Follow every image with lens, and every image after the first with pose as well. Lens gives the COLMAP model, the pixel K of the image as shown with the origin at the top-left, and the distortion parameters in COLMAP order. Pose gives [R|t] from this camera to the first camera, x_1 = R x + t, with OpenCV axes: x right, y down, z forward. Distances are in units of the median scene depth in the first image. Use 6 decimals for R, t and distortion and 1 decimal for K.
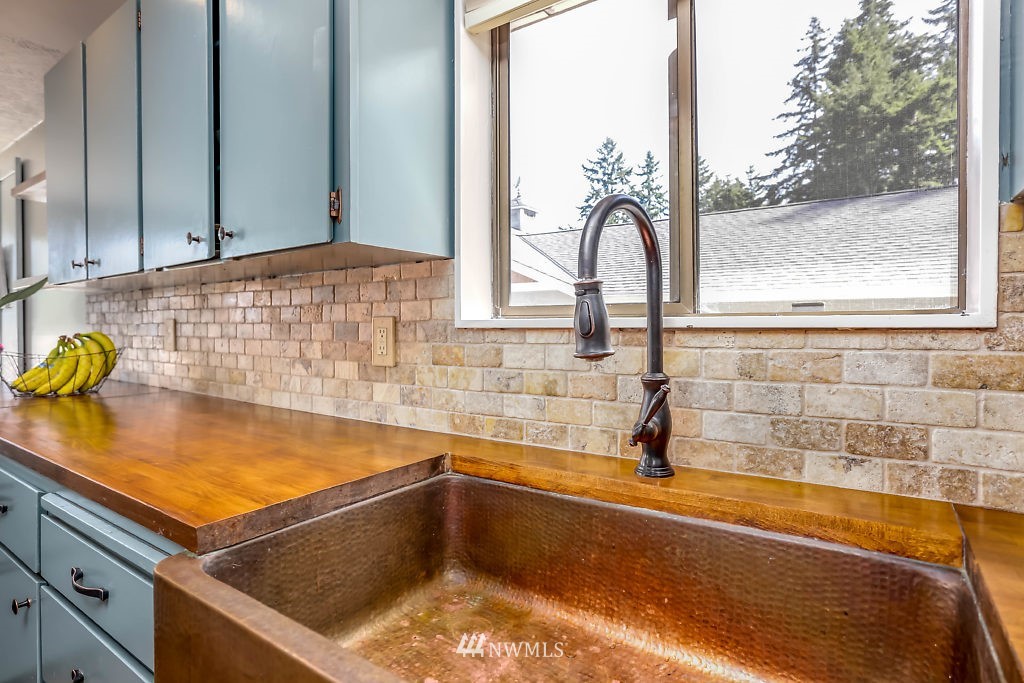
lens RADIAL K [[549.0, 0, 530.8], [0, 549.0, 332.0], [0, 0, 1]] dist [-0.033599, 0.016529]
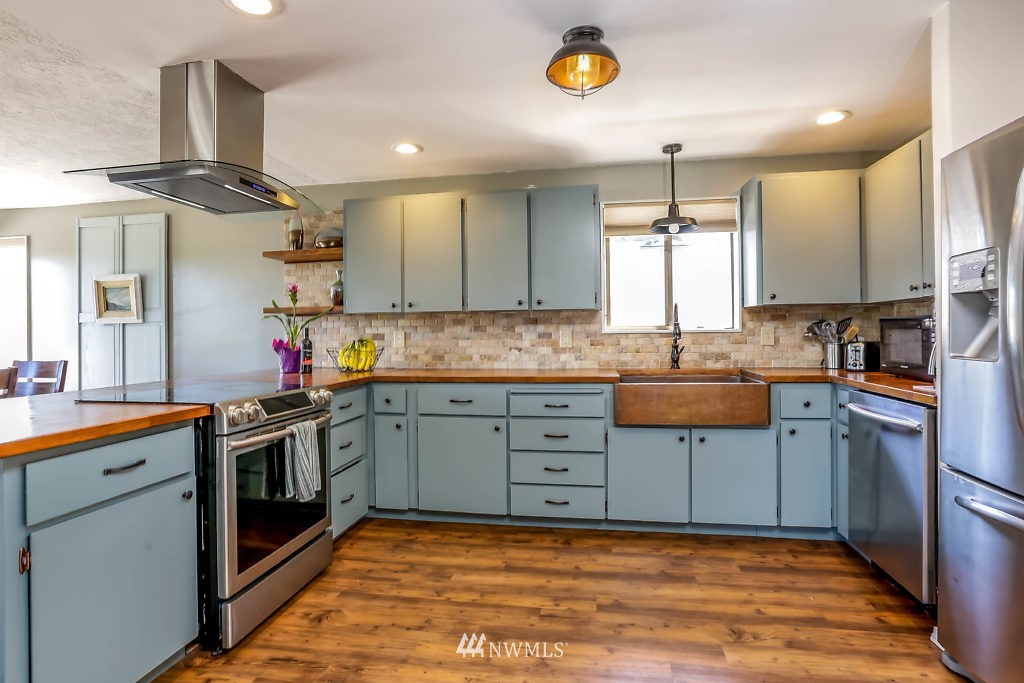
lens RADIAL K [[505.5, 0, 517.2], [0, 505.5, 336.2], [0, 0, 1]] dist [-0.040671, 0.008071]
pose [[0.908422, -0.011195, 0.417905, -2.036094], [0.014788, 0.999876, -0.005359, 0.017633], [-0.417793, 0.011048, 0.908475, -1.614153]]
